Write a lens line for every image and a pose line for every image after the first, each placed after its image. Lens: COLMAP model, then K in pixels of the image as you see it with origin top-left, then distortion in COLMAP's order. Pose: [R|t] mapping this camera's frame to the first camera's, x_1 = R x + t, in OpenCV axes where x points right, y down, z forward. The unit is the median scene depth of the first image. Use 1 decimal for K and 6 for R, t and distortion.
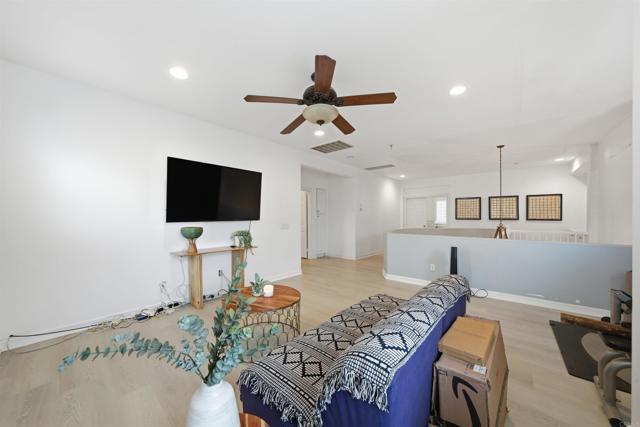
lens RADIAL K [[229.3, 0, 320.0], [0, 229.3, 213.5], [0, 0, 1]] dist [-0.008822, 0.000311]
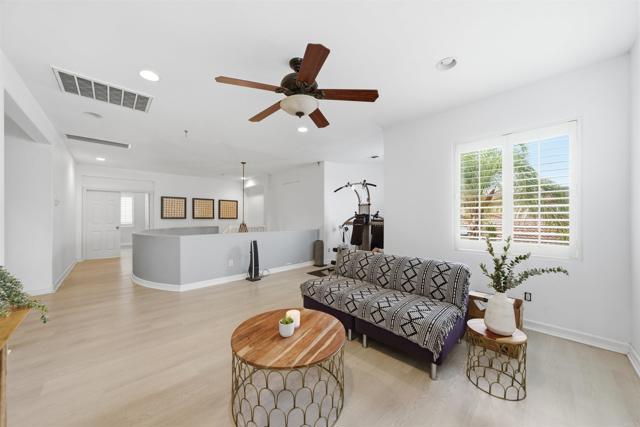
lens RADIAL K [[229.3, 0, 320.0], [0, 229.3, 213.5], [0, 0, 1]] dist [-0.008822, 0.000311]
pose [[0.093418, 0.013693, 0.995533, -0.307008], [-0.016927, 0.999783, -0.012163, 0.004656], [-0.995483, -0.015715, 0.093629, 0.277336]]
